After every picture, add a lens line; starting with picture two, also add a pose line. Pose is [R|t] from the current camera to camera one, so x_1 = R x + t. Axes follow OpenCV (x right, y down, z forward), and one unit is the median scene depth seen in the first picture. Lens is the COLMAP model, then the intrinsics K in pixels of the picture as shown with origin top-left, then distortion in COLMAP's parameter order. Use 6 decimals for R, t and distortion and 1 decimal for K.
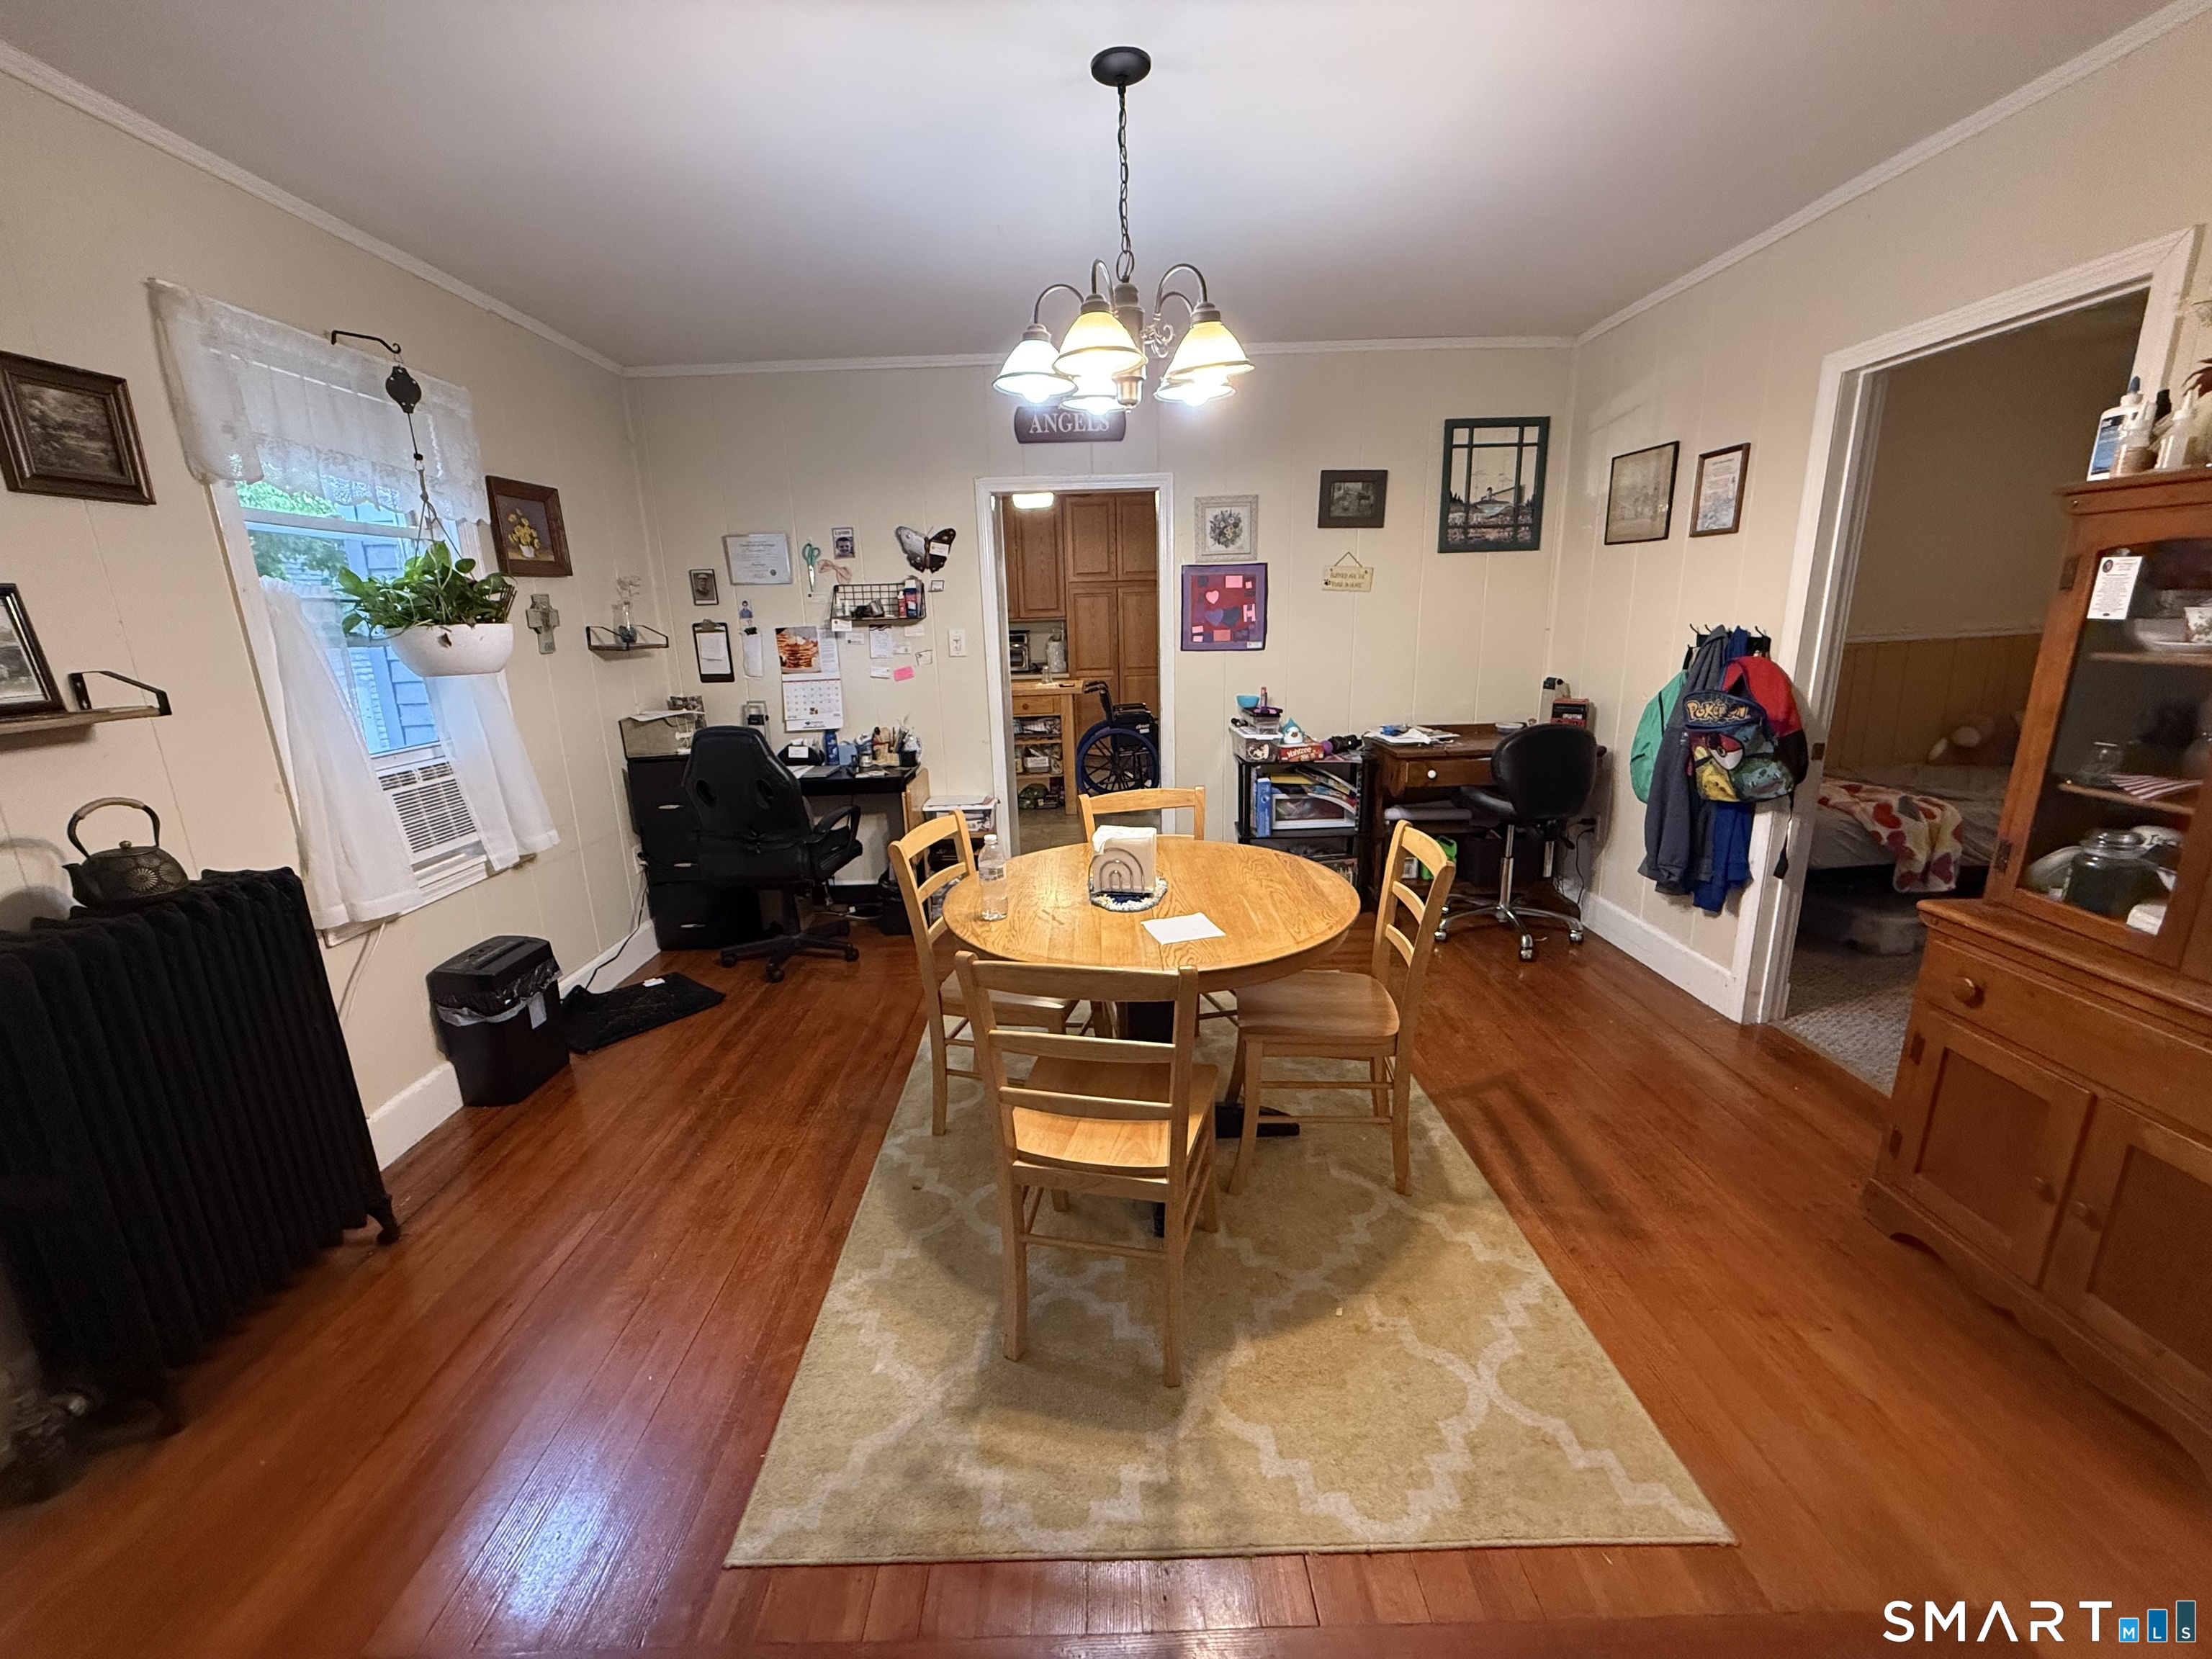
lens RADIAL K [[882.1, 0, 1099.5], [0, 882.1, 828.3], [0, 0, 1]] dist [-0.000421, -0.000014]
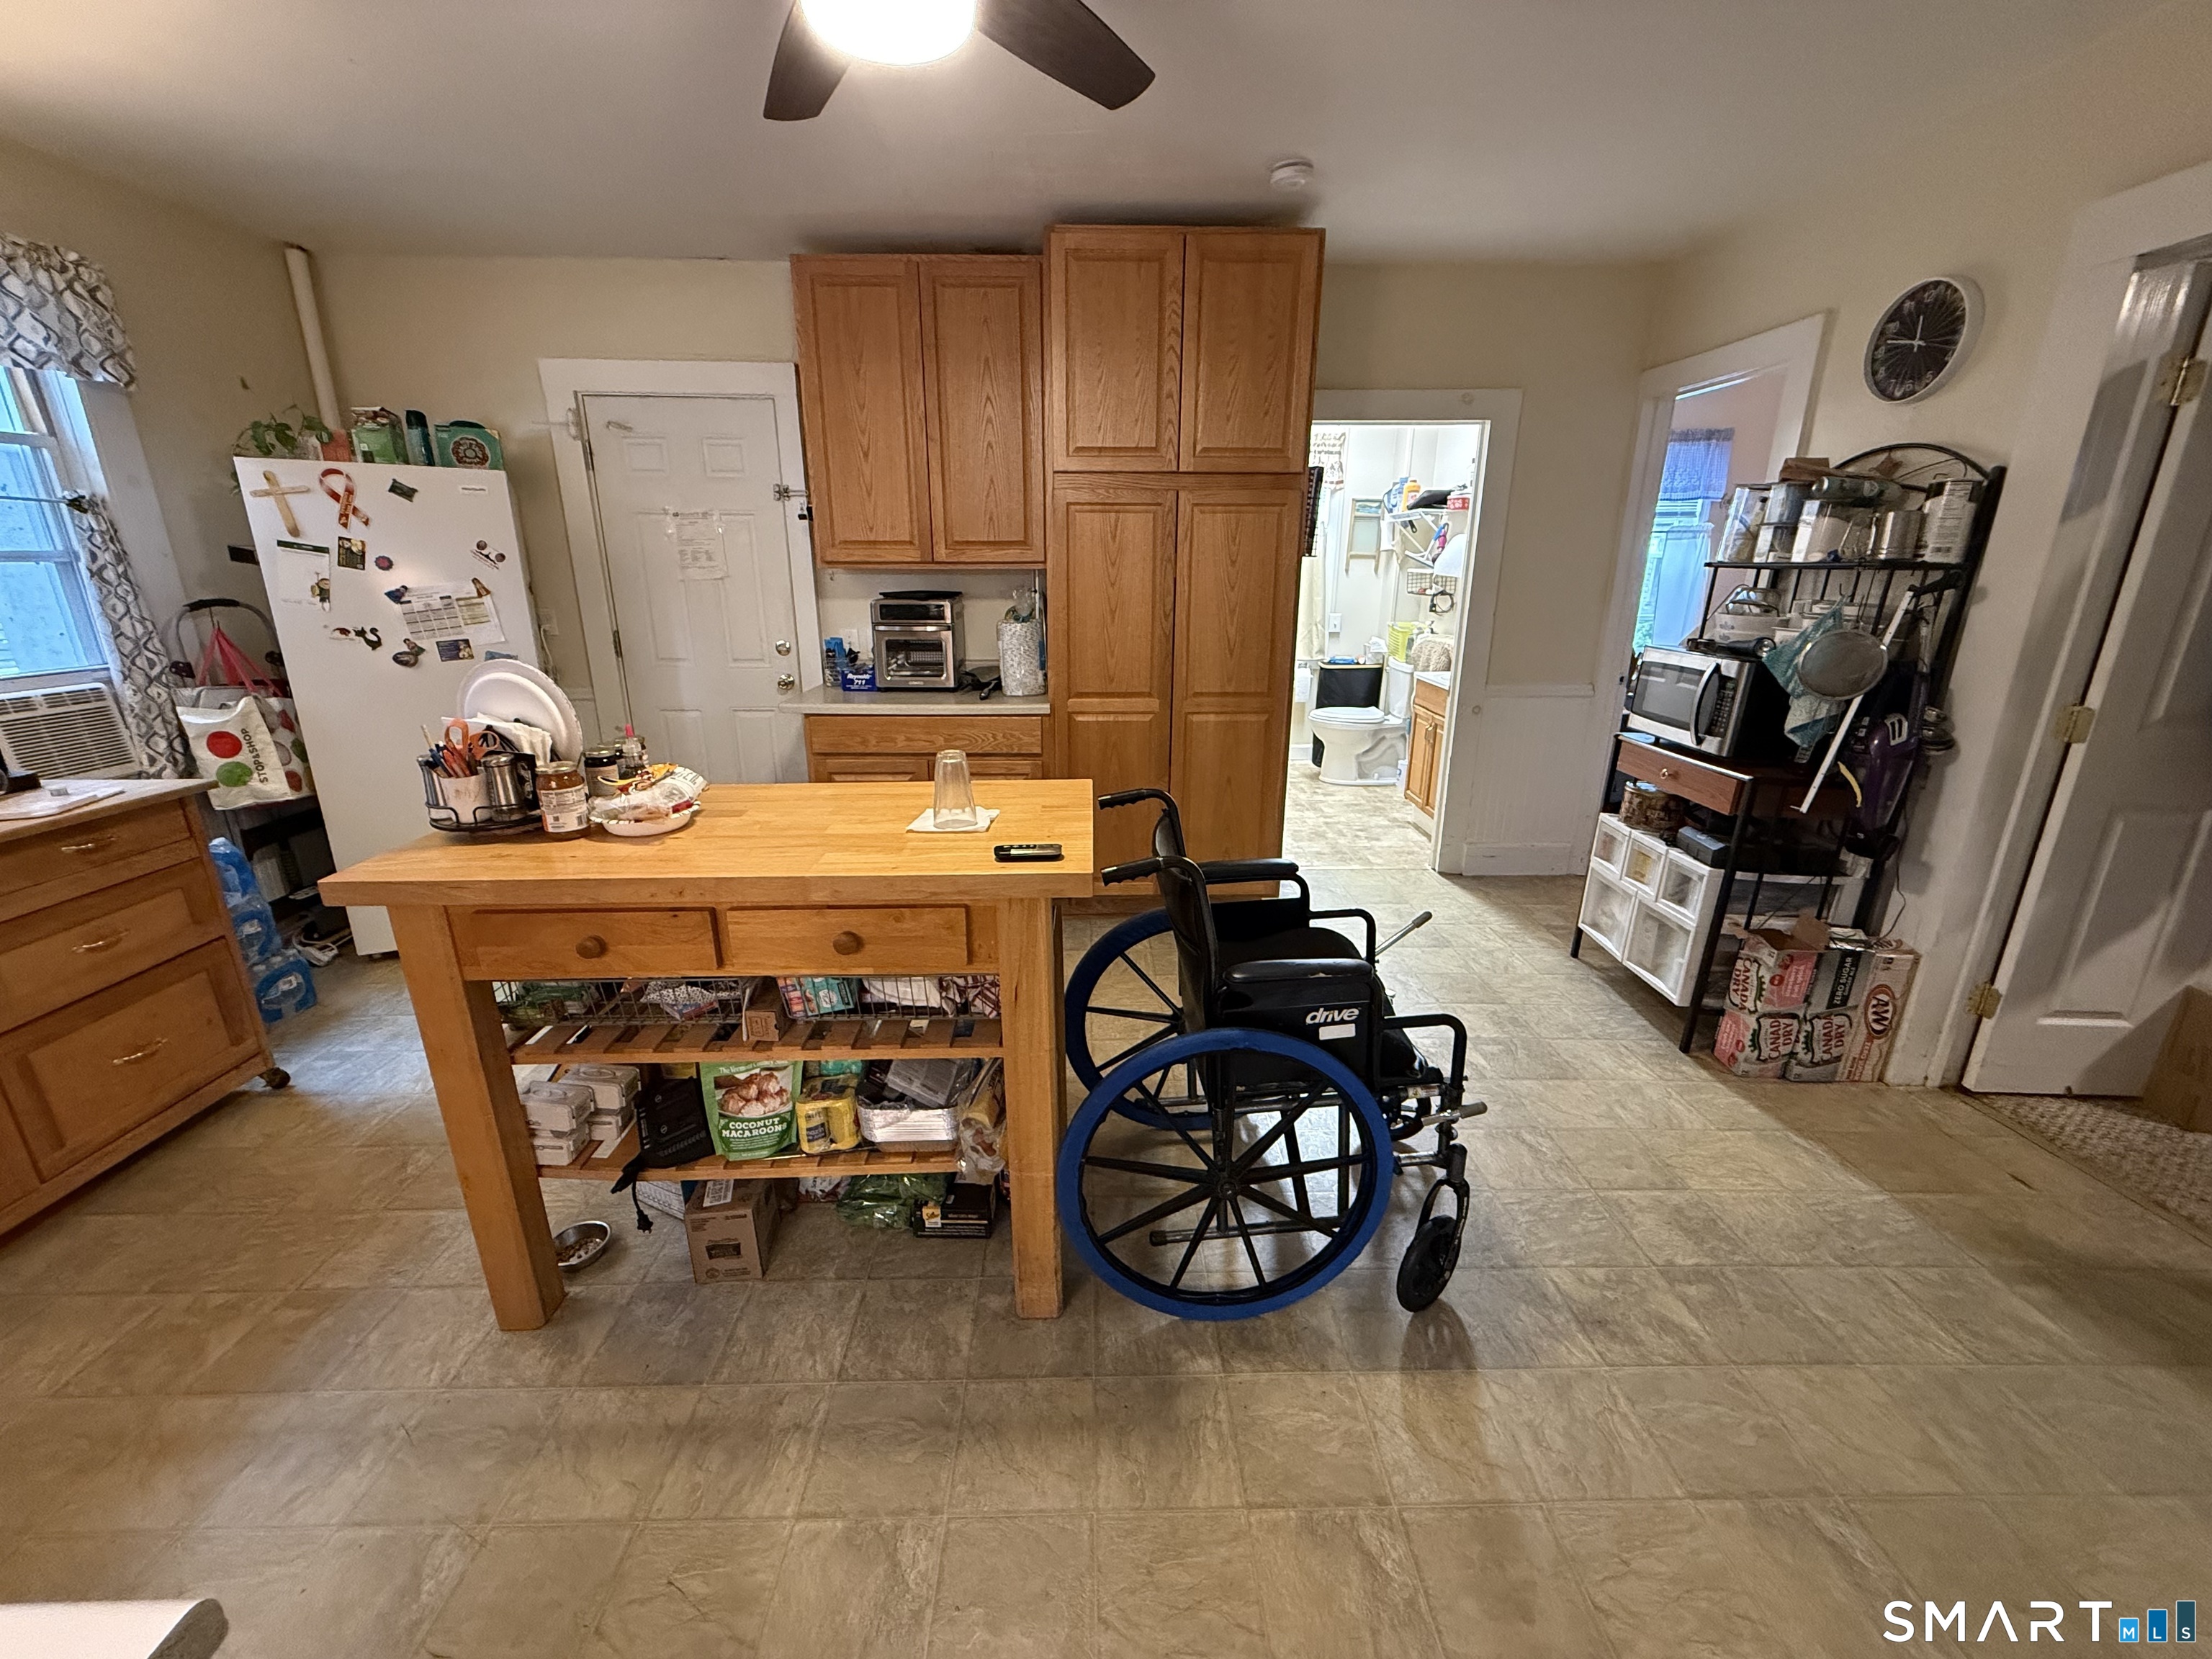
lens RADIAL K [[882.1, 0, 1109.7], [0, 882.1, 829.9], [0, 0, 1]] dist [-0.000421, -0.000014]
pose [[0.999415, 0.022960, 0.025355, -0.031616], [-0.024191, 0.998490, 0.049323, -0.275282], [-0.024185, -0.049908, 0.998461, 1.176194]]
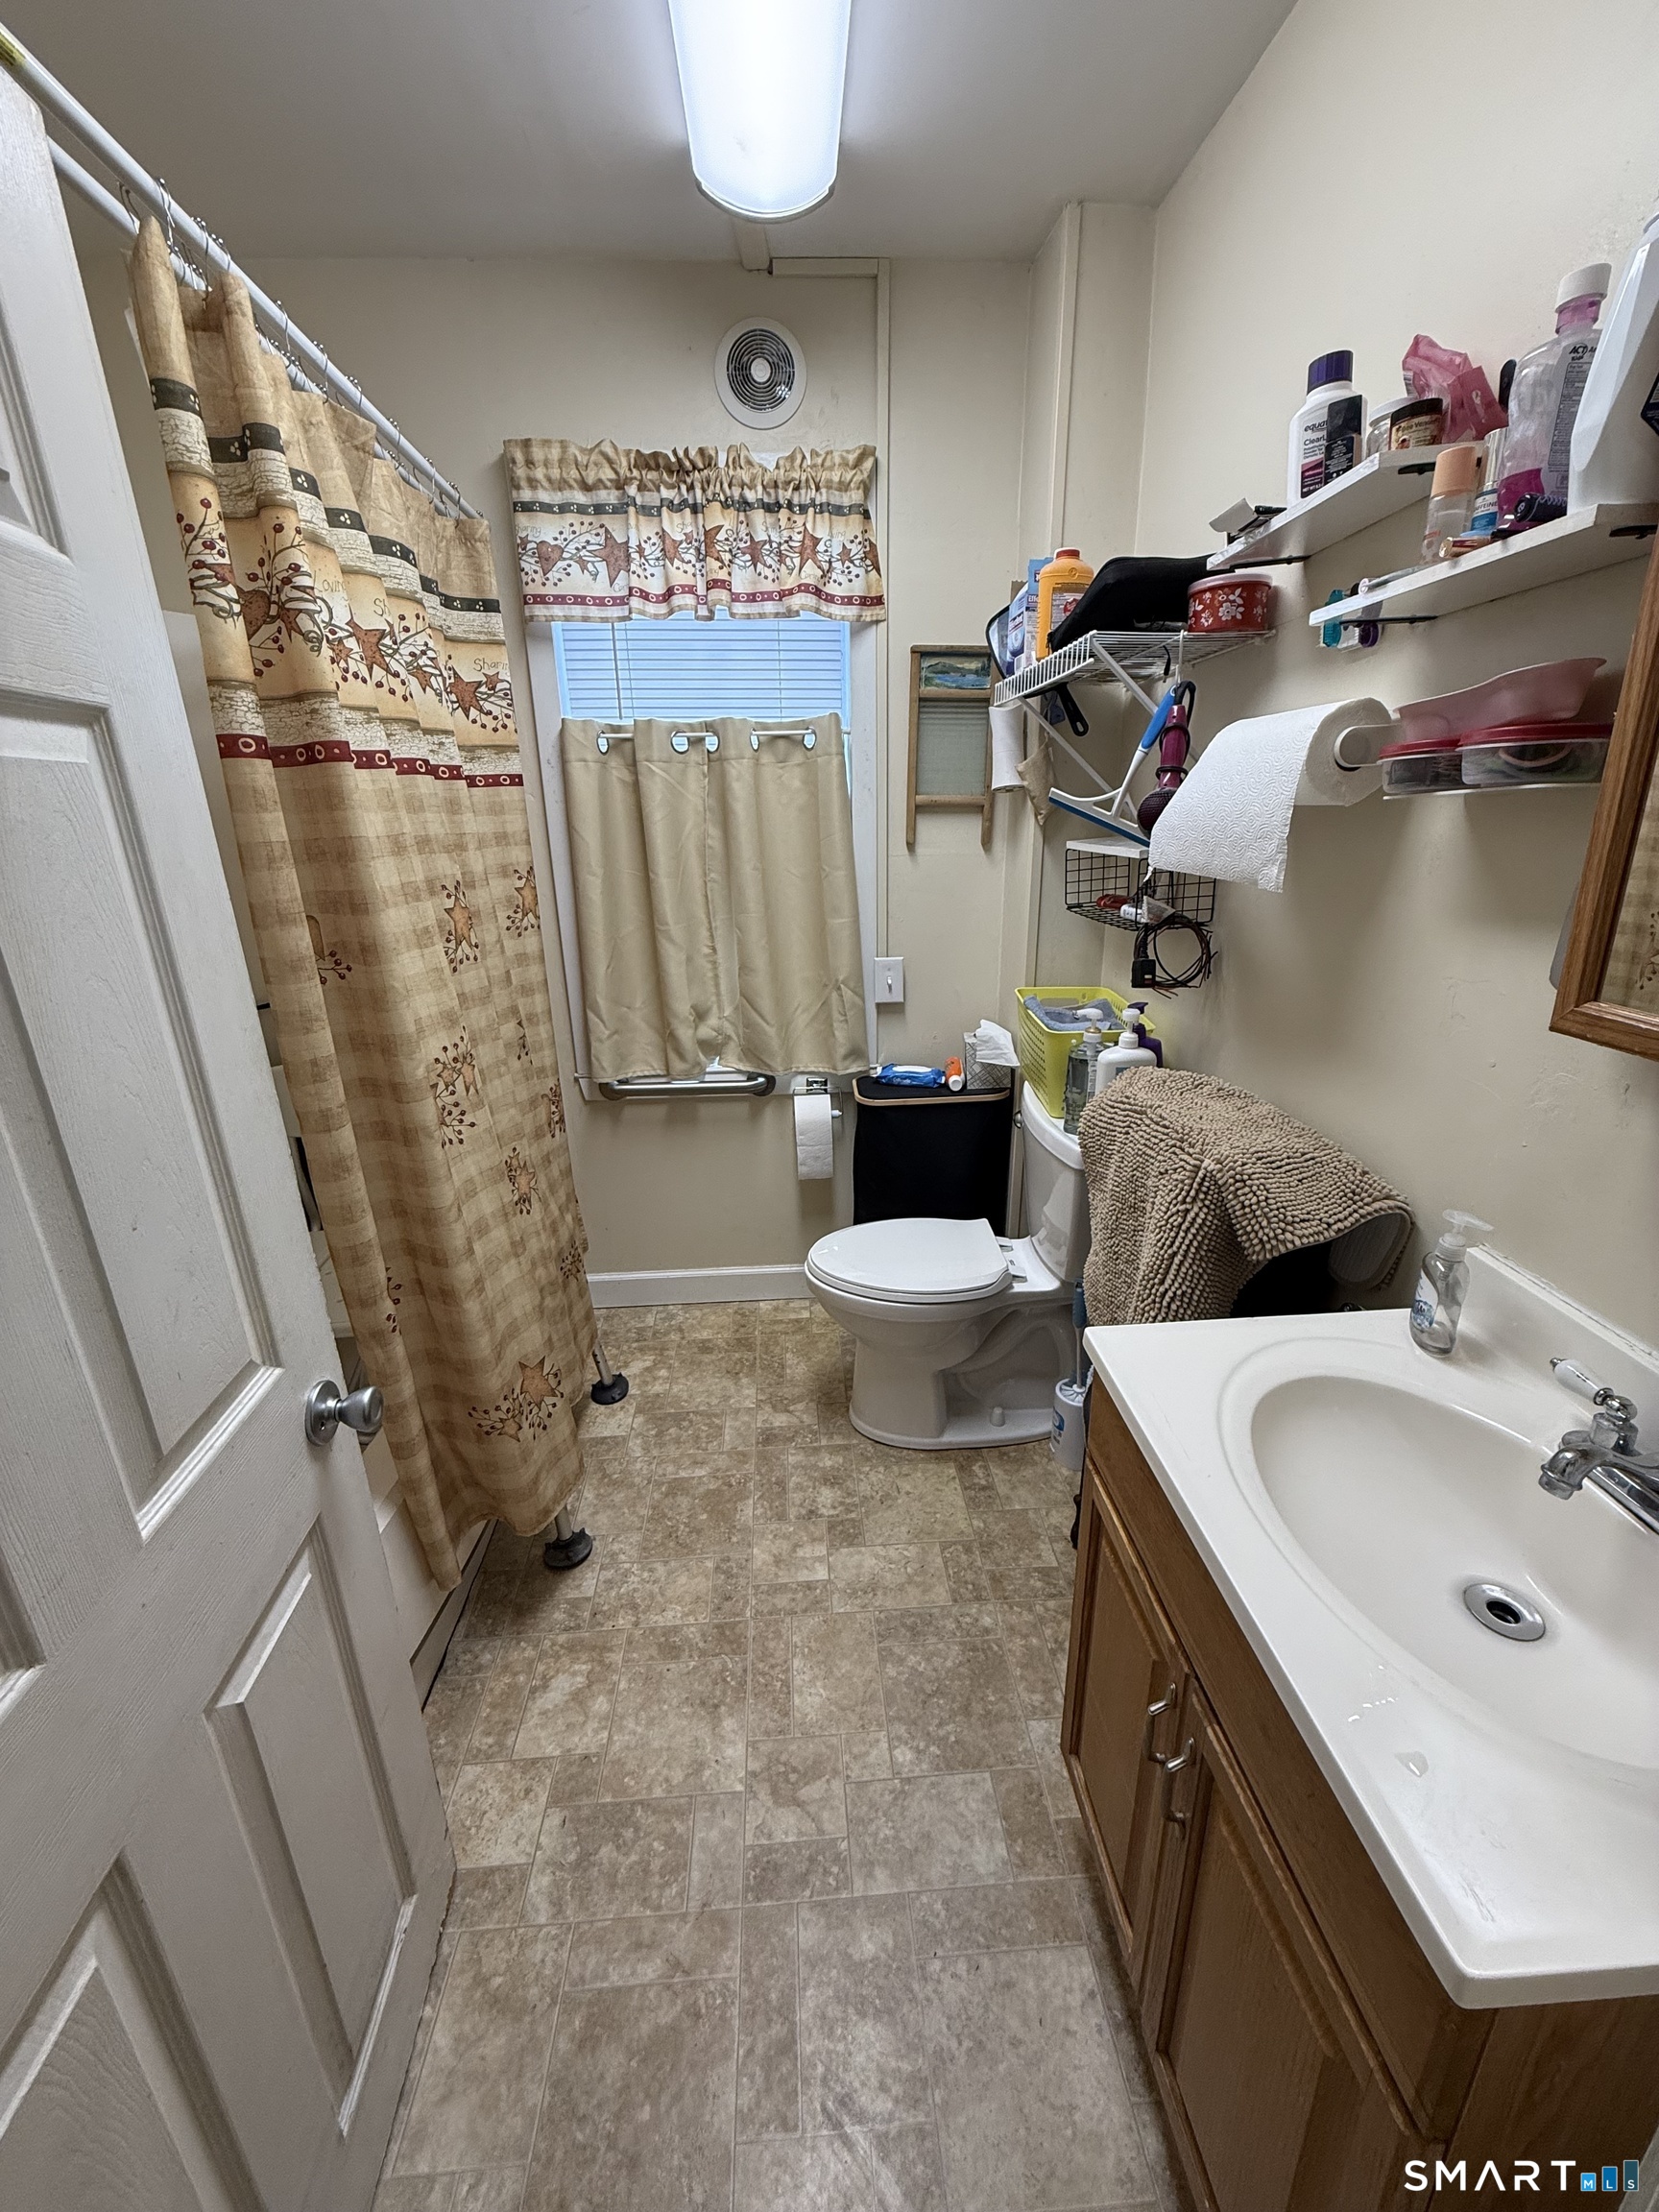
lens RADIAL K [[882.1, 0, 829.8], [0, 882.1, 1108.0], [0, 0, 1]] dist [-0.000421, -0.000014]
pose [[0.998370, -0.009735, 0.056235, 0.152277], [0.005612, 0.997316, 0.073003, -0.407752], [-0.056794, -0.072569, 0.995745, 1.672258]]
